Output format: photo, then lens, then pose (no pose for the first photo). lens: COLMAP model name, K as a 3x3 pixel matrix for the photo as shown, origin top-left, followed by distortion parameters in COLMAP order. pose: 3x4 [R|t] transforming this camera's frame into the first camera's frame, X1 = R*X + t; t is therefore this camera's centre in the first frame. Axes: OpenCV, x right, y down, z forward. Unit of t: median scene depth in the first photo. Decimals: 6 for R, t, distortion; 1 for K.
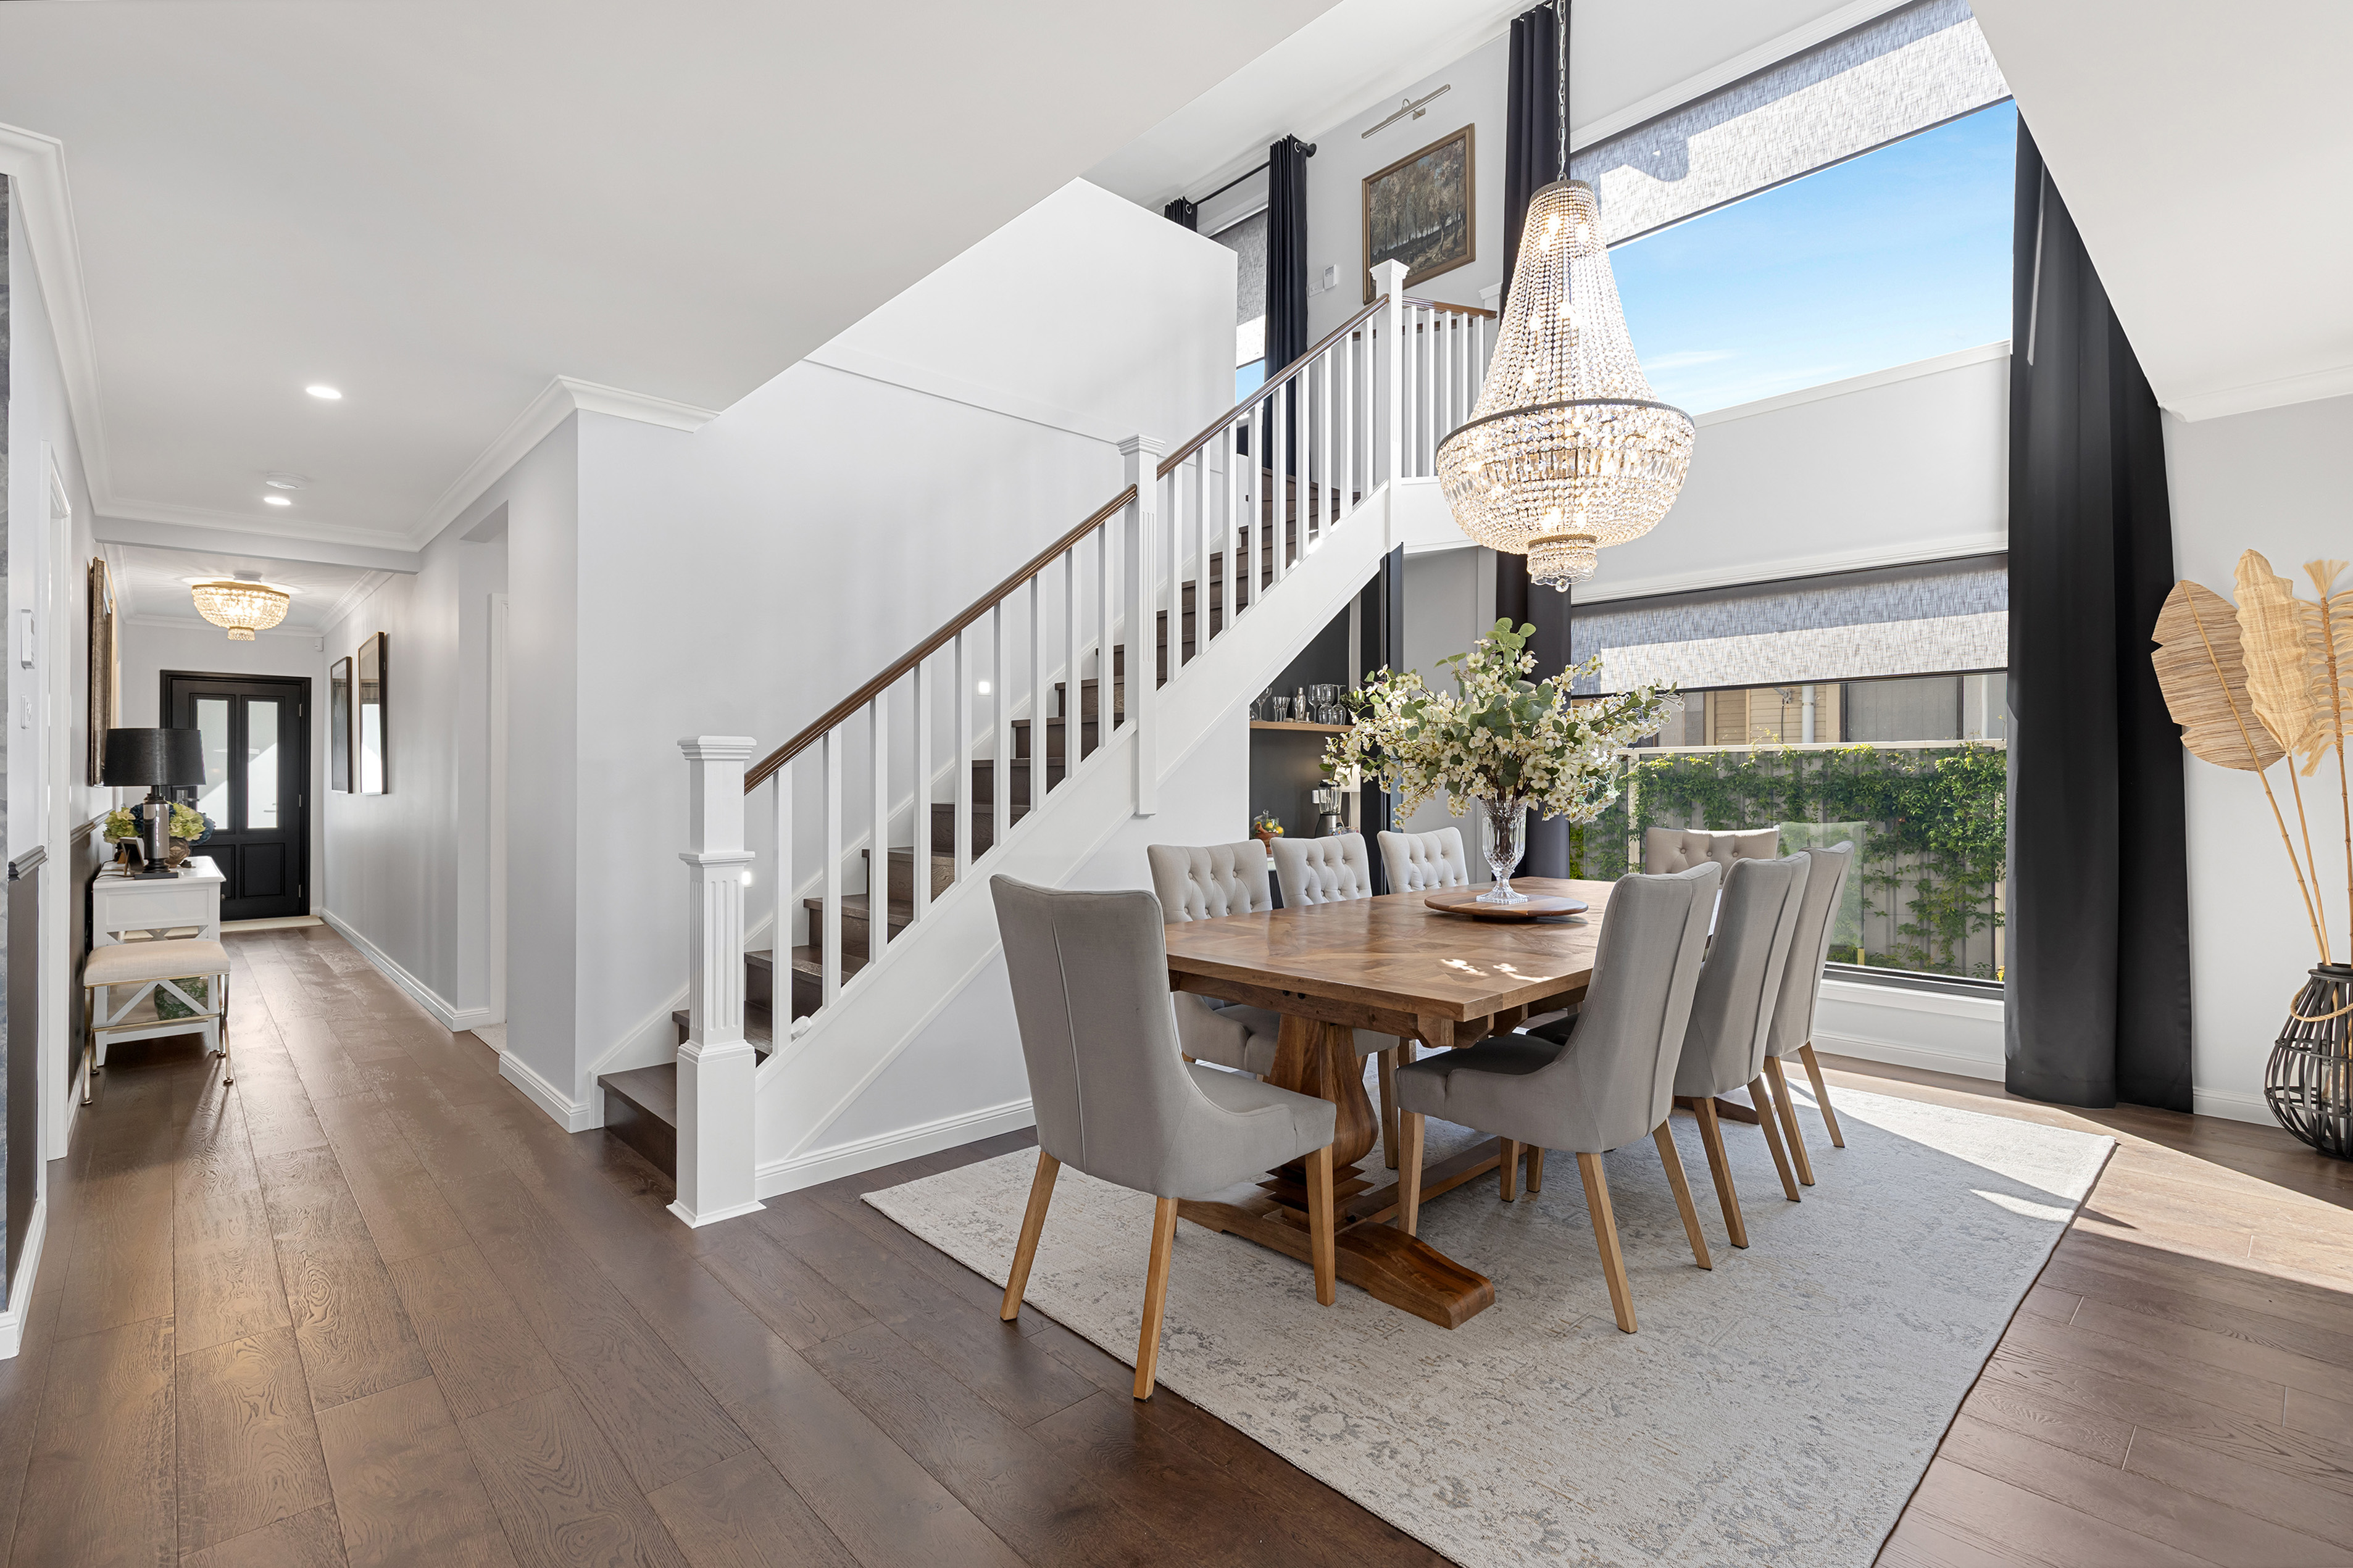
lens RADIAL K [[1071.6, 0, 1176.5], [0, 1071.6, 784.0], [0, 0, 1]] dist [0.000182, -0.000175]
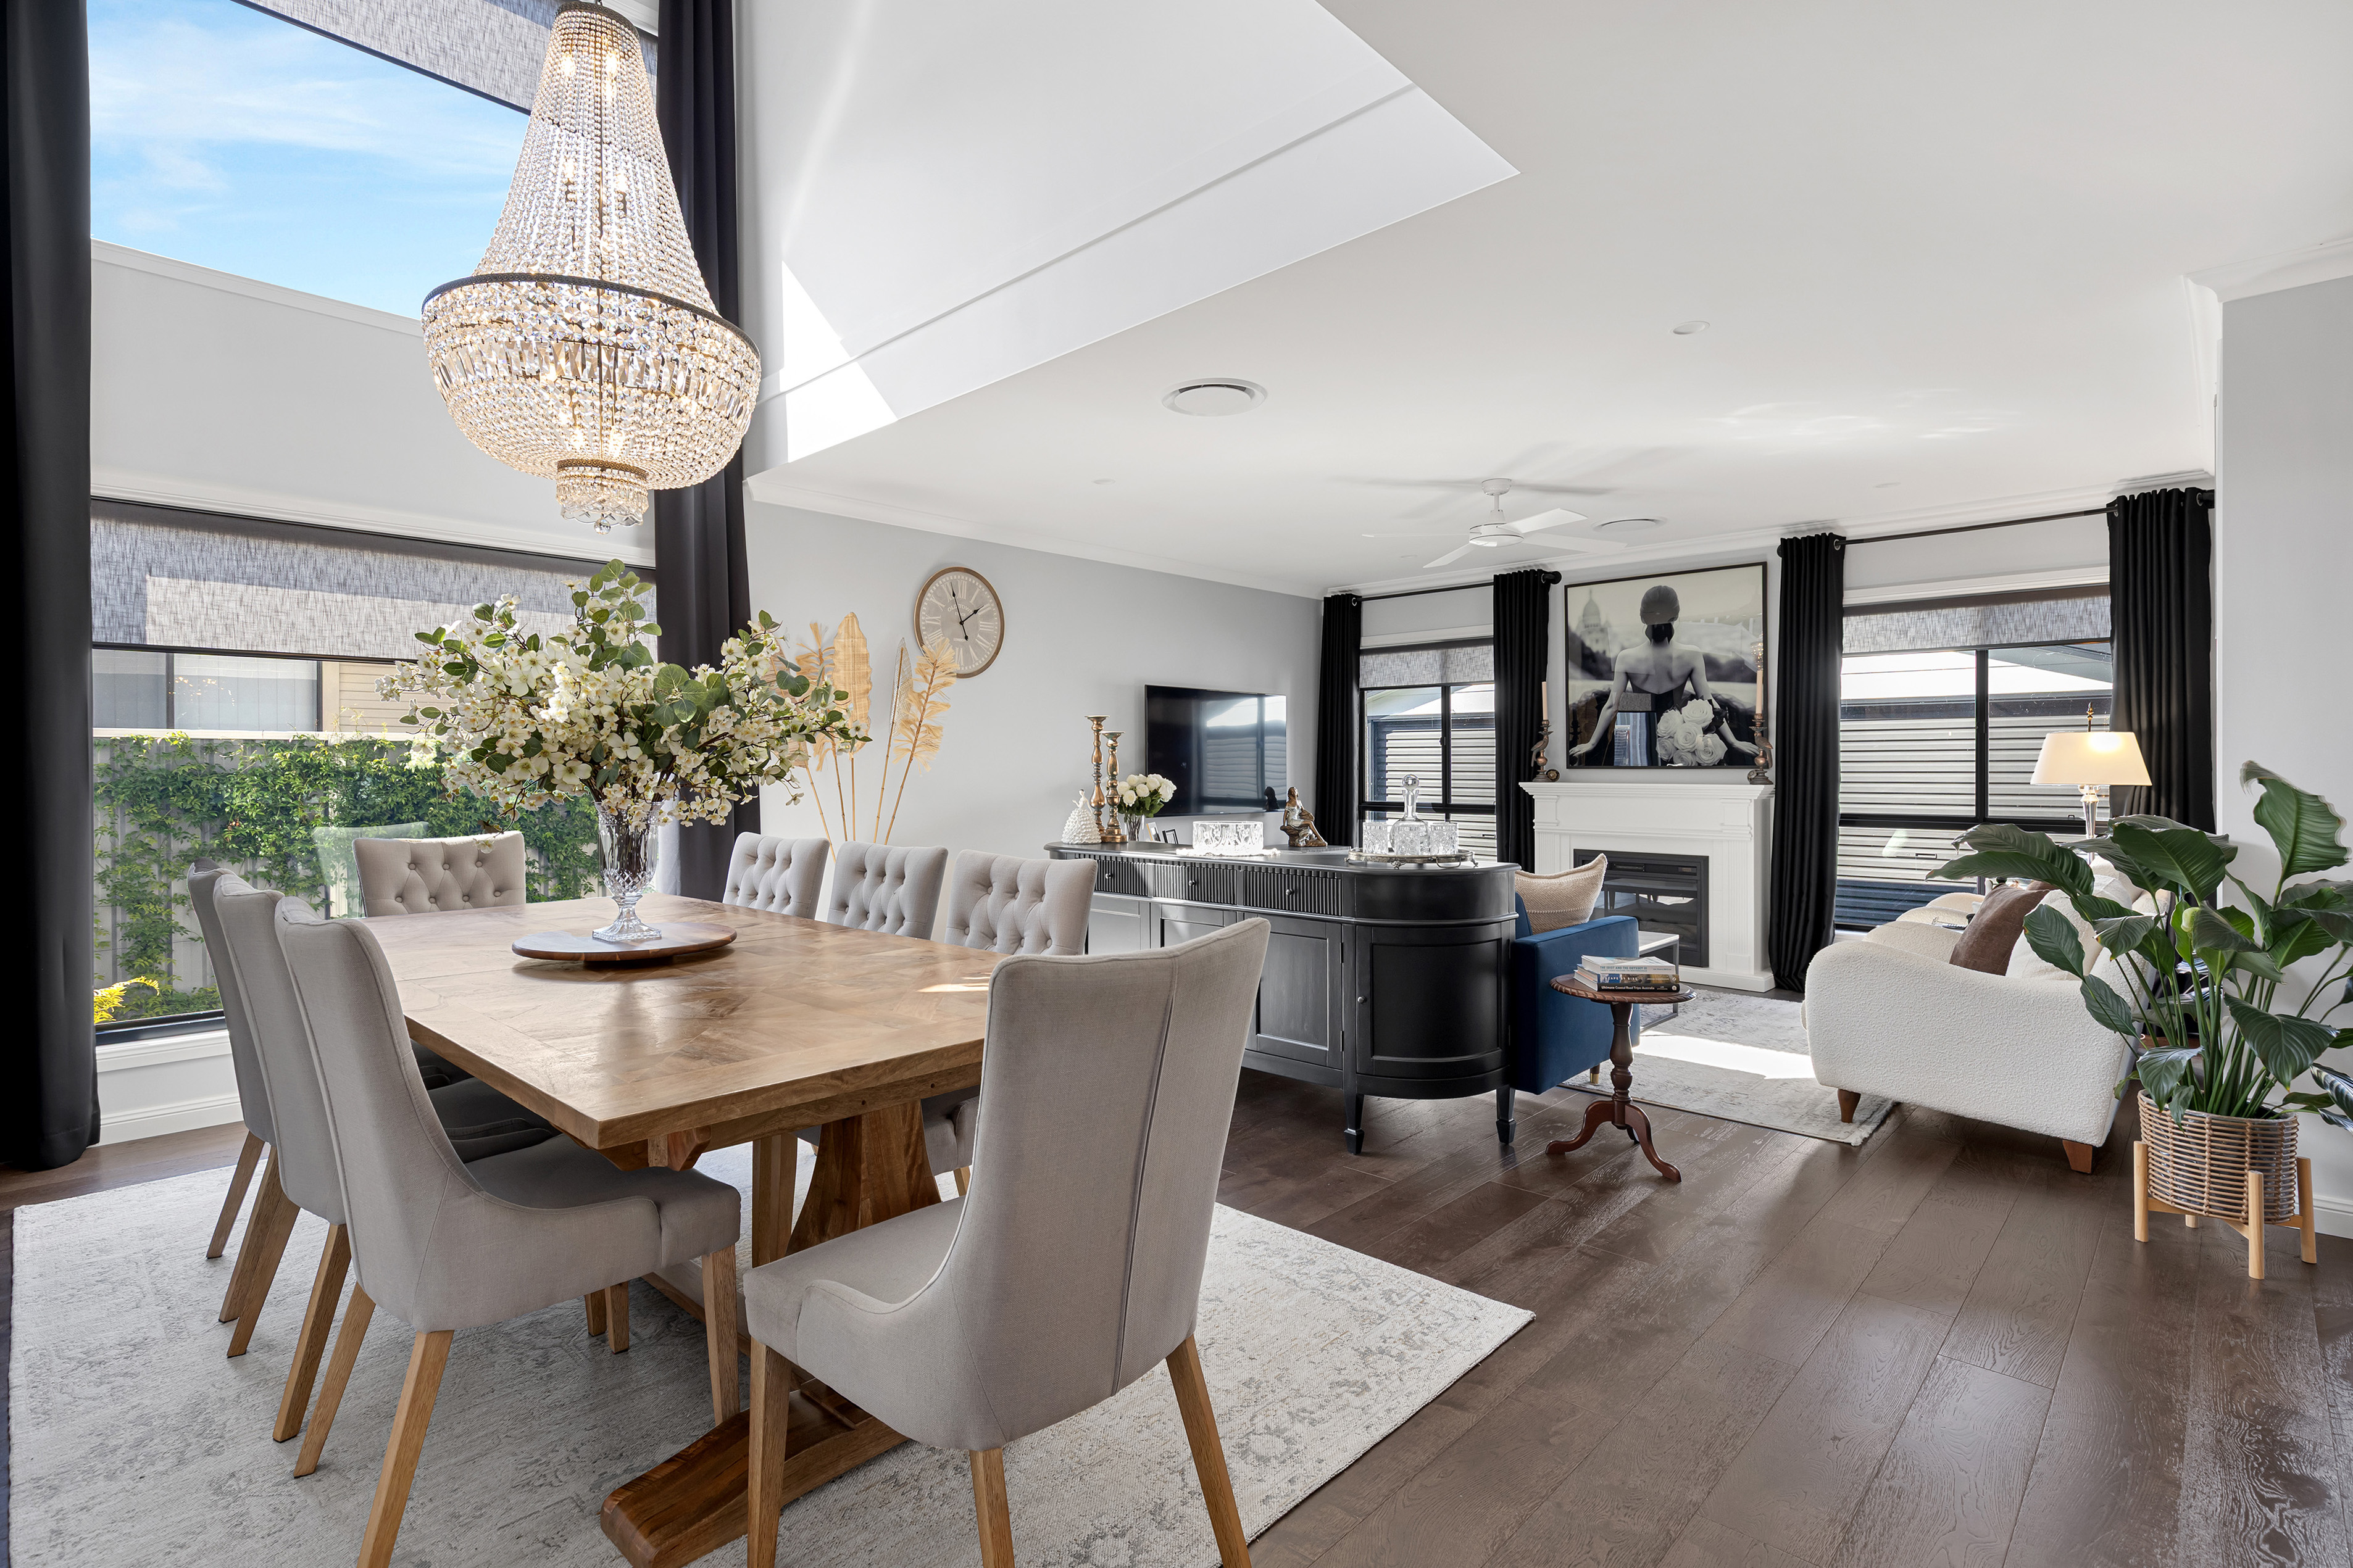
lens RADIAL K [[1110.6, 0, 1176.7], [0, 1110.6, 770.9], [0, 0, 1]] dist [-0.002556, -0.000503]
pose [[-0.055575, 0.000778, 0.998454, -0.449751], [0.006032, 0.999982, -0.000443, -0.005157], [-0.998436, 0.005998, -0.055578, 0.599232]]
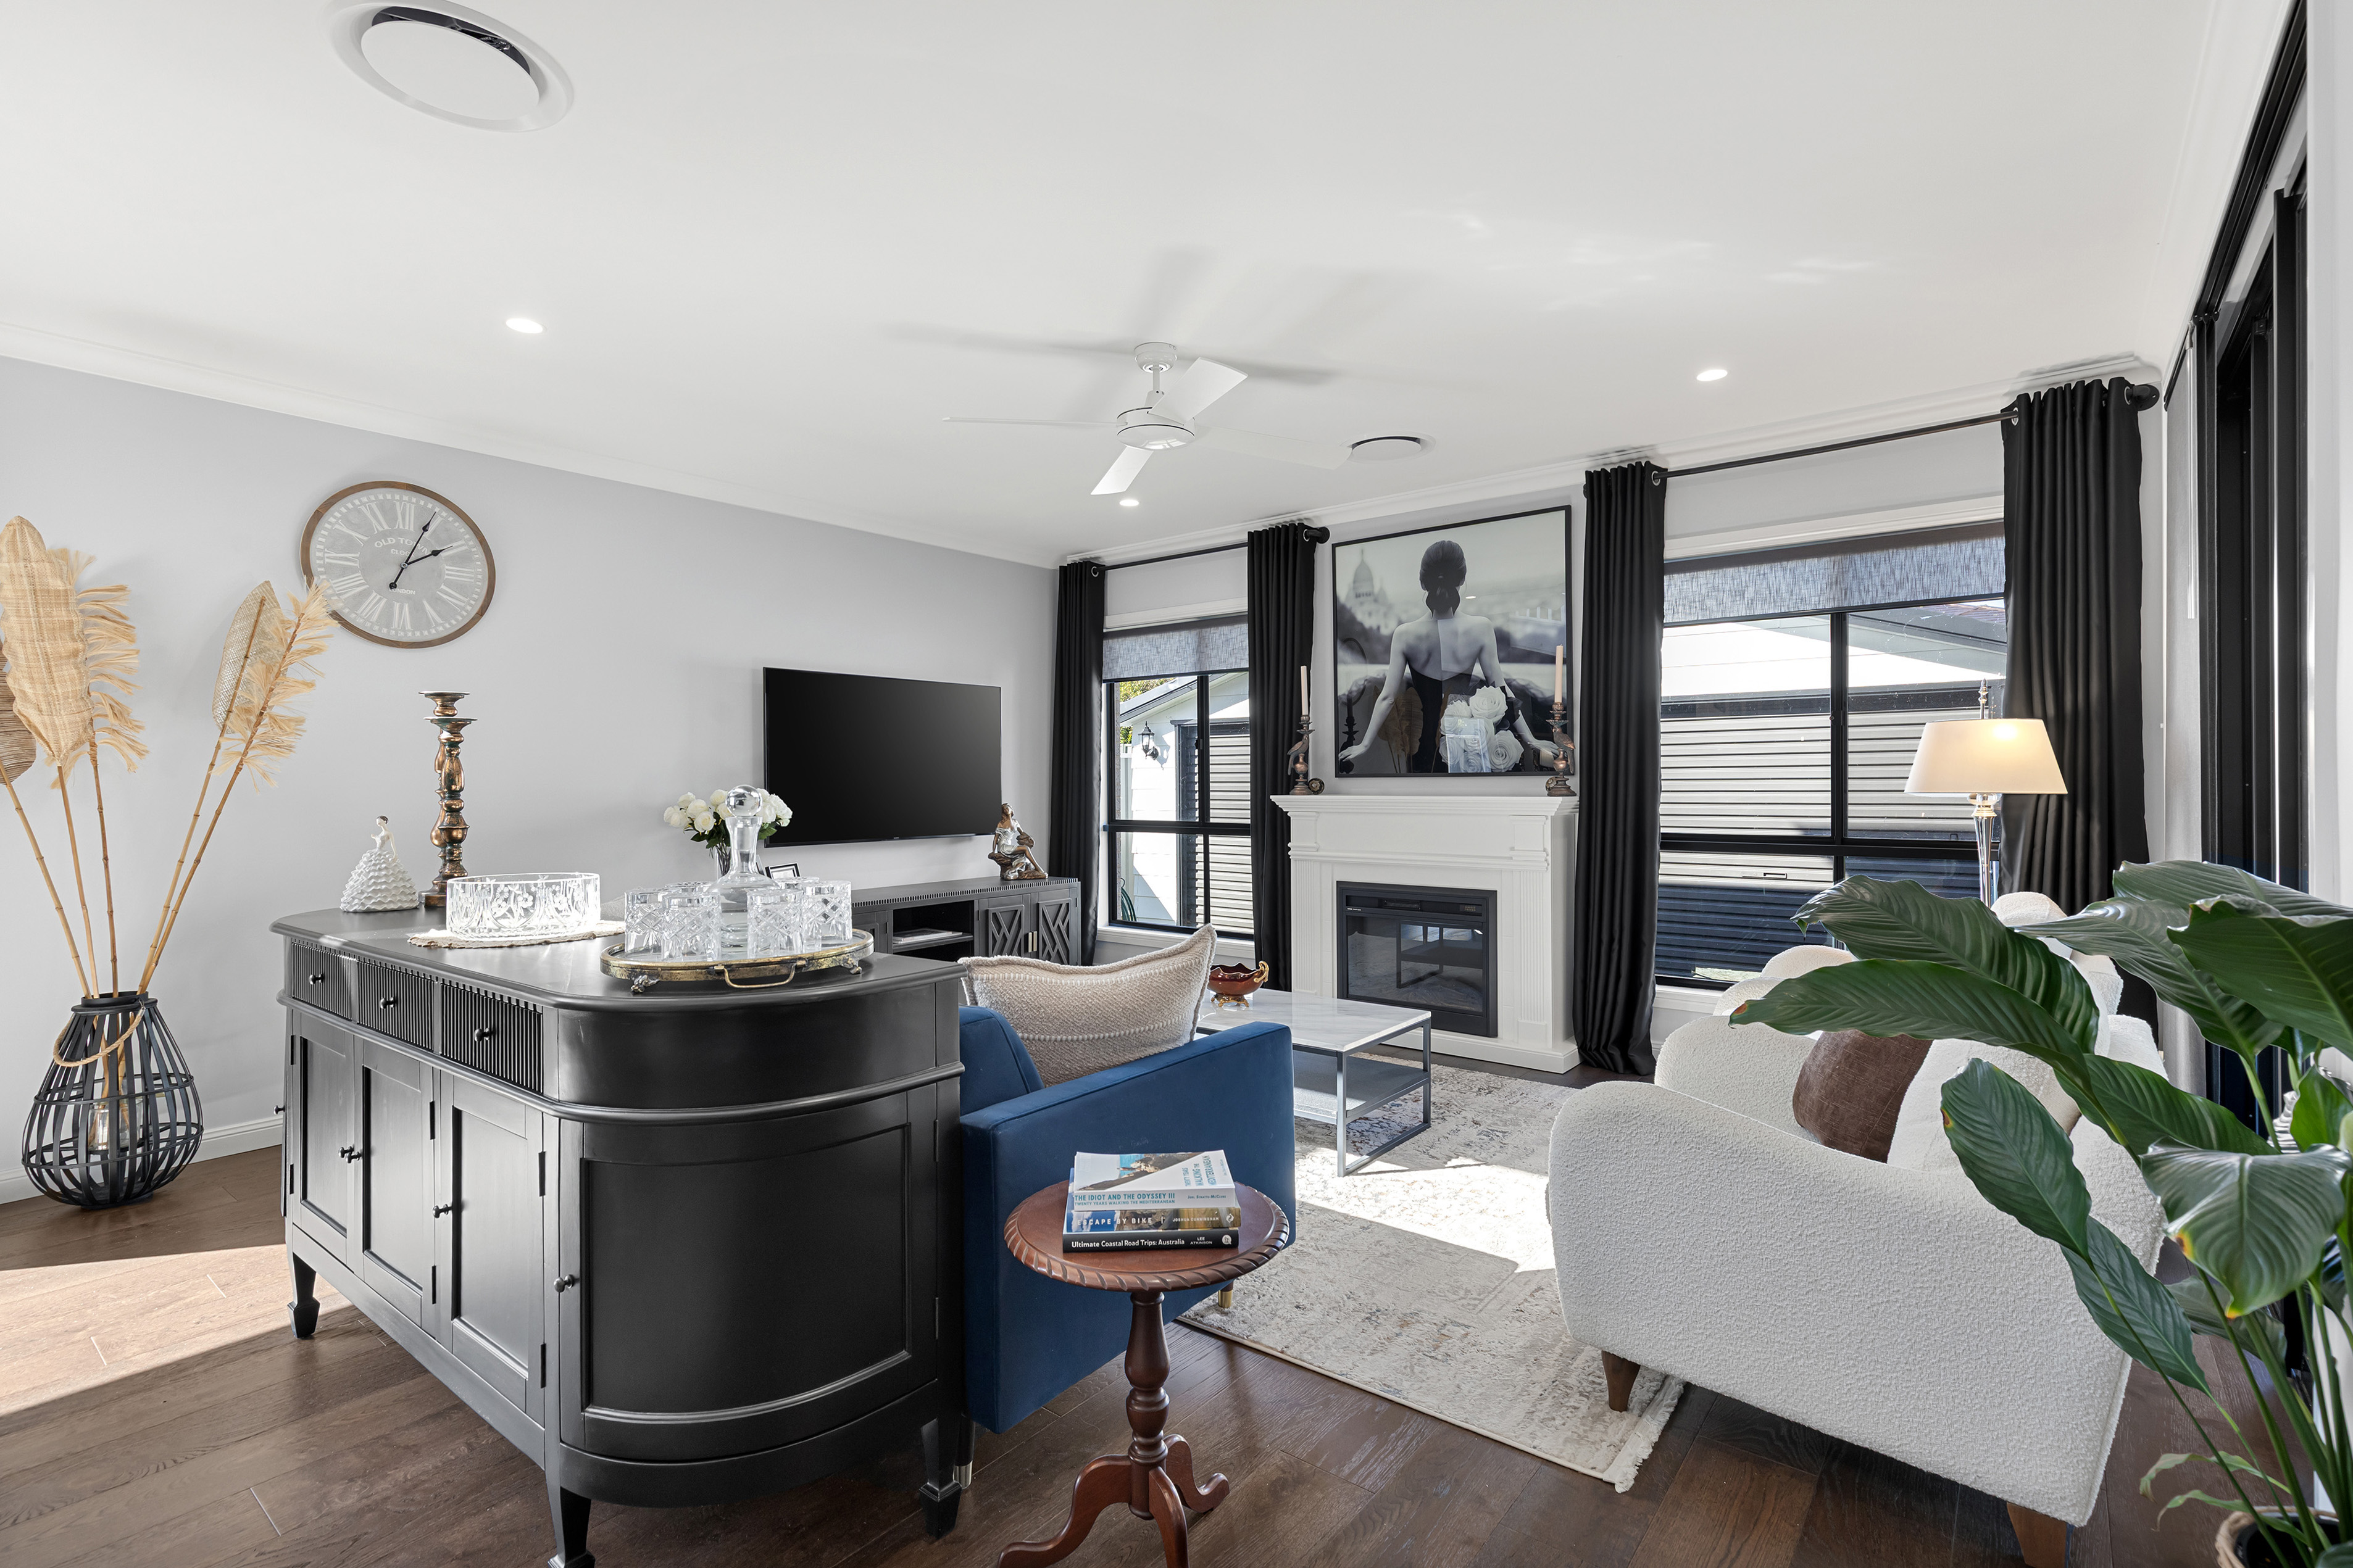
lens RADIAL K [[1089.5, 0, 1173.0], [0, 1089.5, 790.7], [0, 0, 1]] dist [0.003717, 0.000029]
pose [[-0.139483, -0.004598, 0.990214, 0.032255], [0.013014, 0.999894, 0.006476, 0.000036], [-0.990139, 0.013790, -0.139408, 0.214841]]
